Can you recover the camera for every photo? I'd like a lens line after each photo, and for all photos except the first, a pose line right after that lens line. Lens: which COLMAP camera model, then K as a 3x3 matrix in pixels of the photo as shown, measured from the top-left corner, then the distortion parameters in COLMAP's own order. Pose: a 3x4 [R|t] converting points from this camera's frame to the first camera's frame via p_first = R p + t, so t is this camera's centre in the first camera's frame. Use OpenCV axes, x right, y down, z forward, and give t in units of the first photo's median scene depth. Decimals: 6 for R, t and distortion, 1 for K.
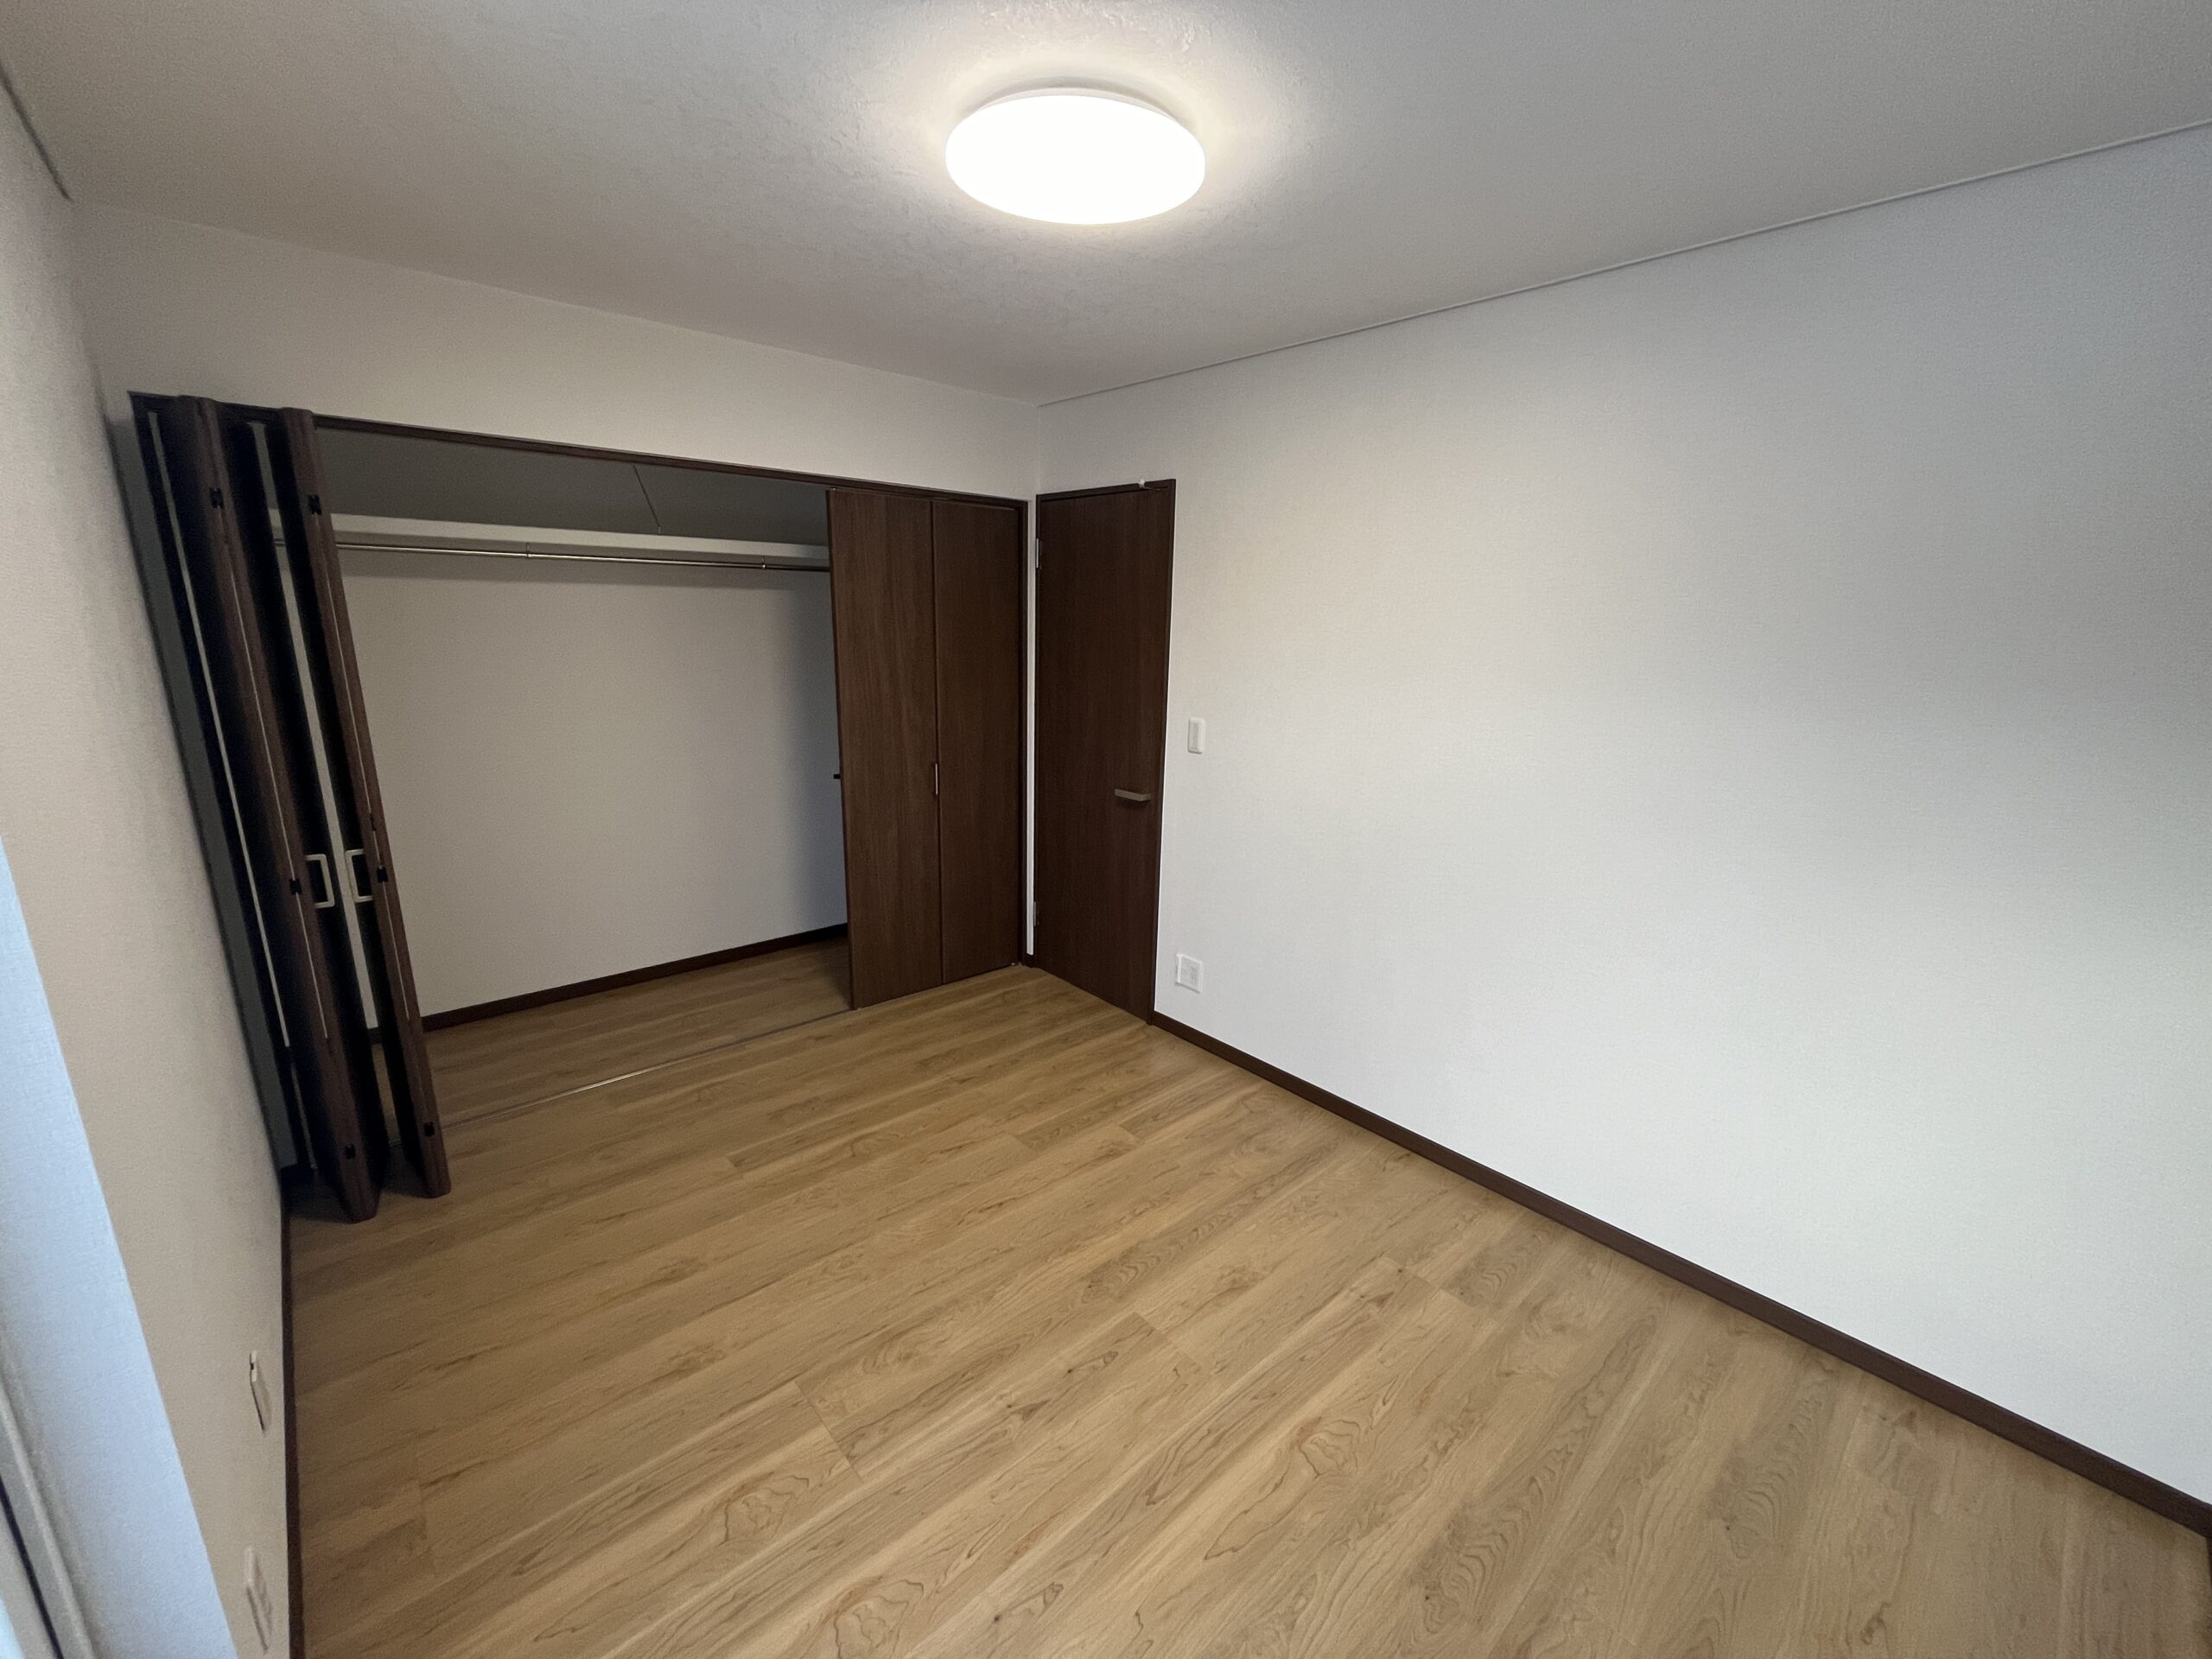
lens RADIAL K [[901.3, 0, 1104.6], [0, 901.3, 825.9], [0, 0, 1]] dist [-0.001201, 0.000275]
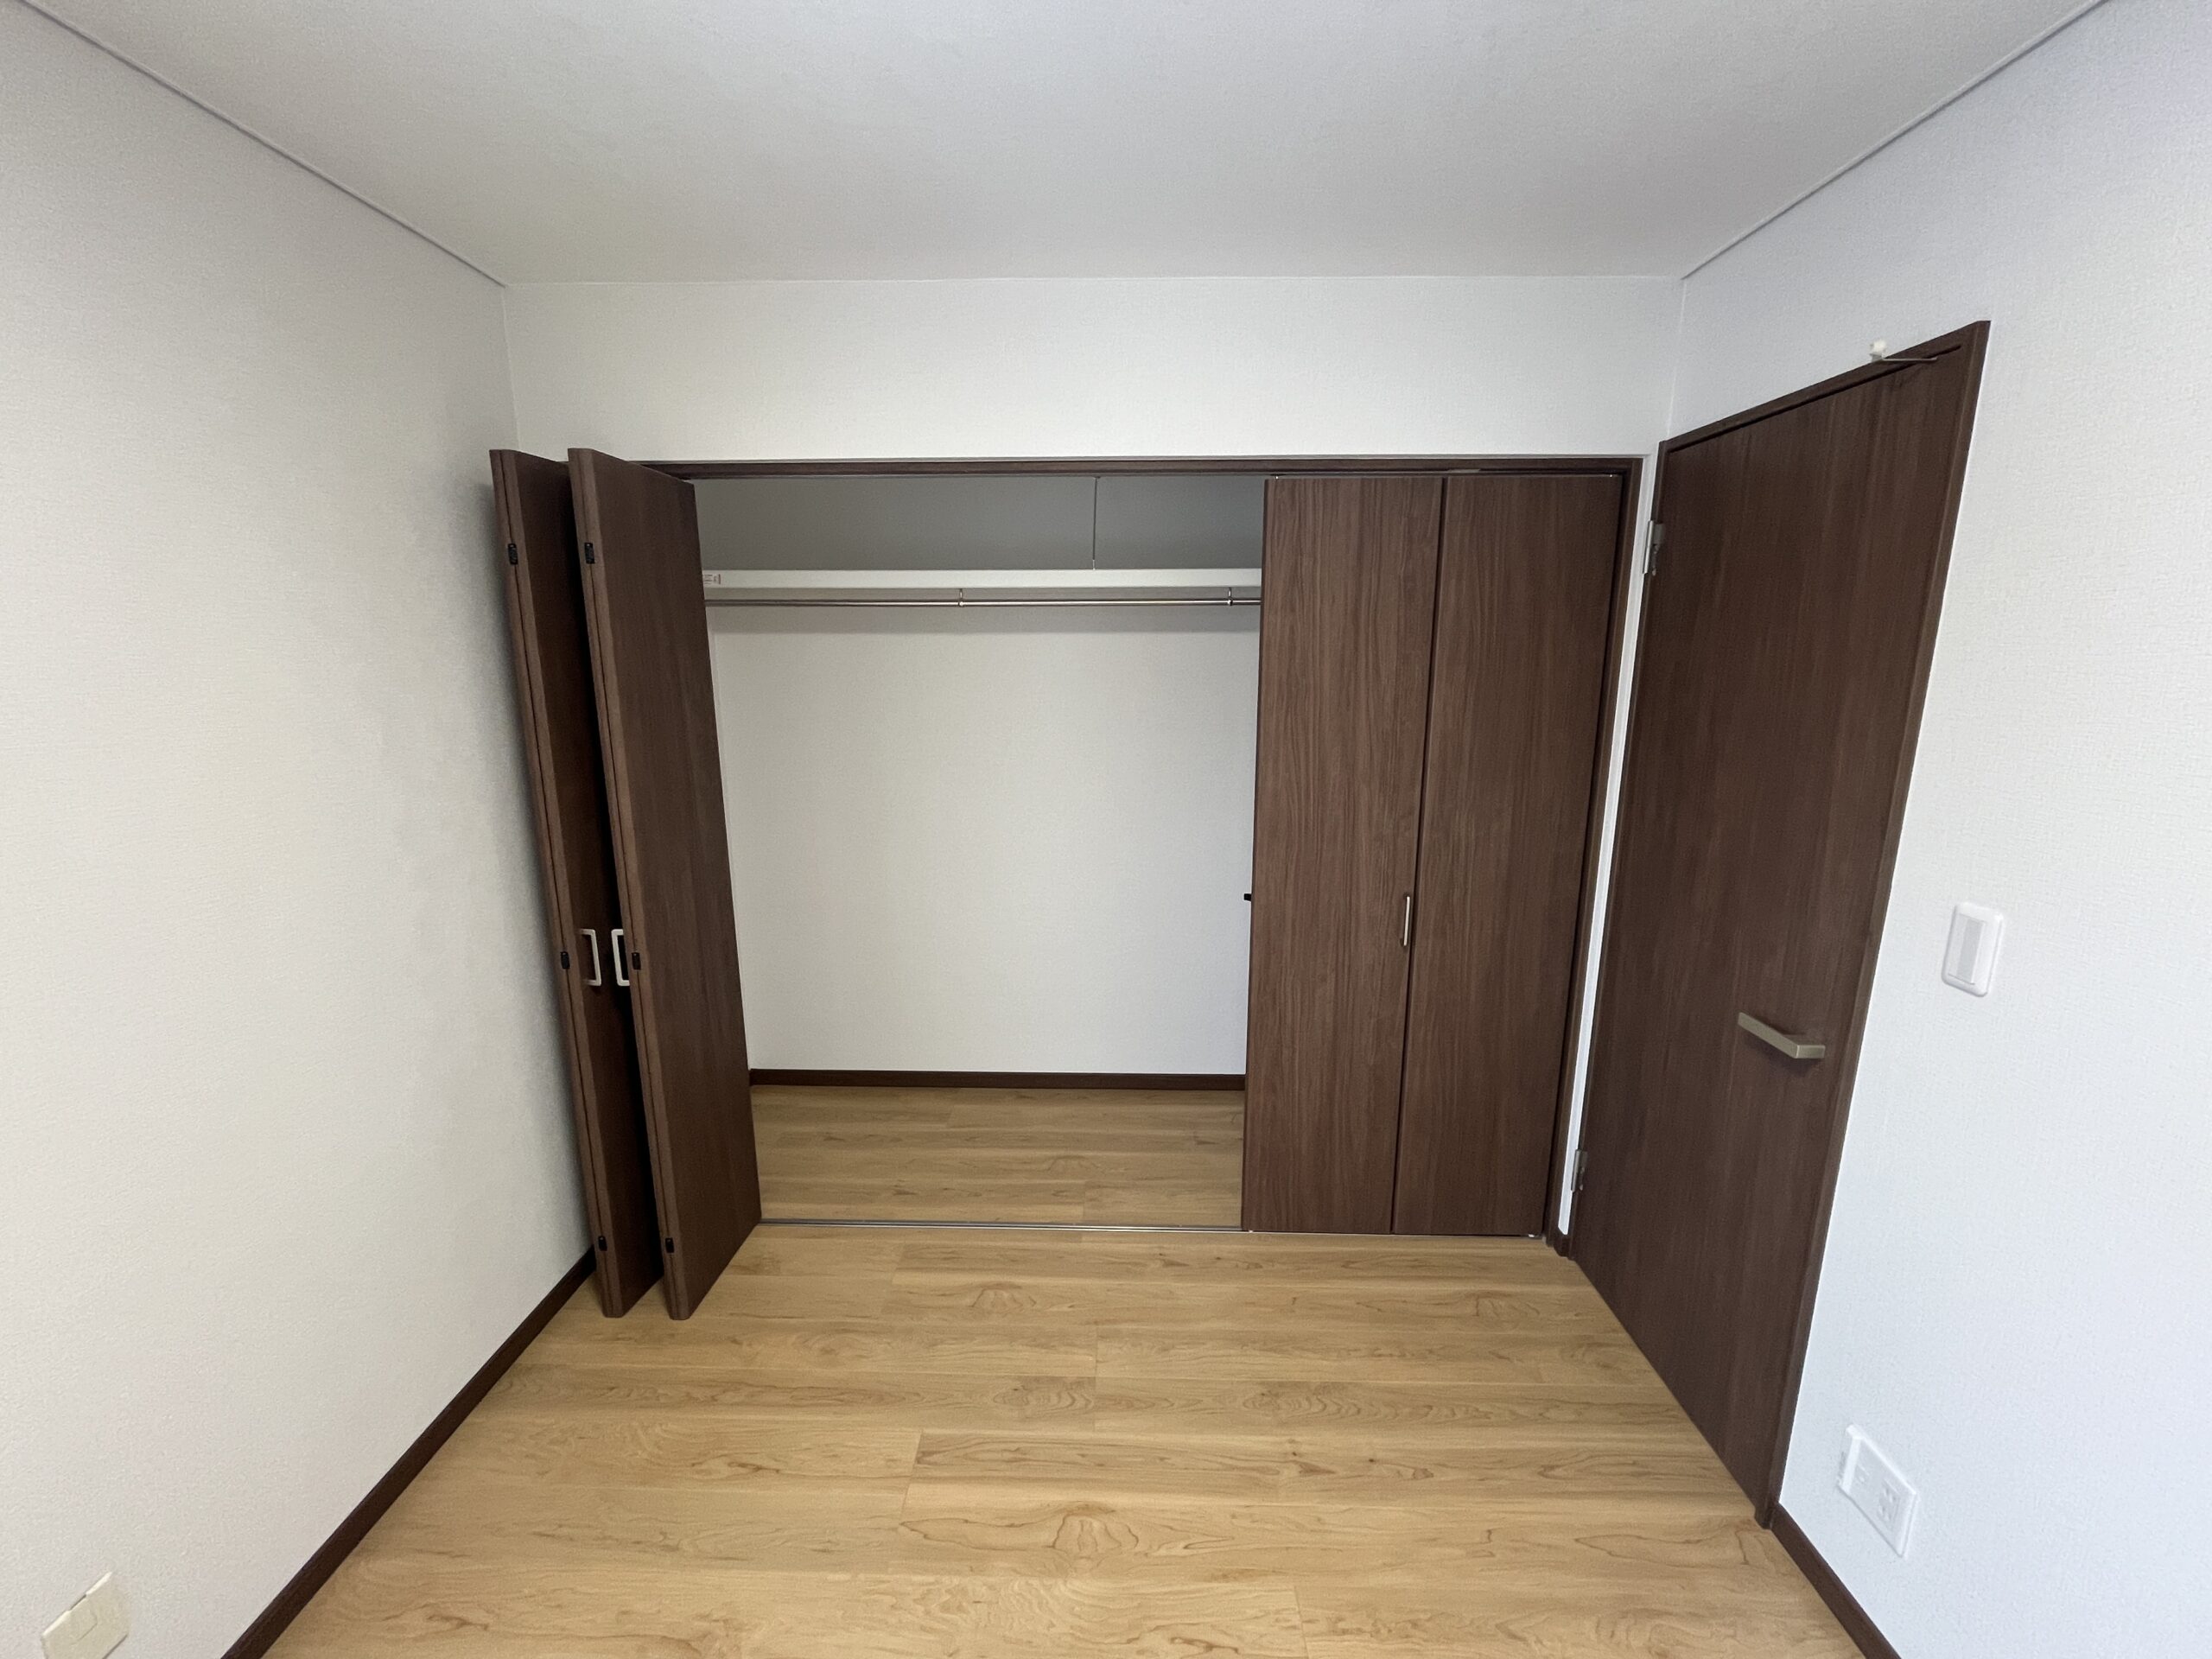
lens RADIAL K [[901.3, 0, 1103.5], [0, 901.3, 827.7], [0, 0, 1]] dist [-0.001201, 0.000275]
pose [[0.724965, 0.110628, -0.679844, 0.085278], [-0.141317, 0.989910, 0.010387, -0.100324], [0.674133, 0.088543, 0.733283, 0.424353]]
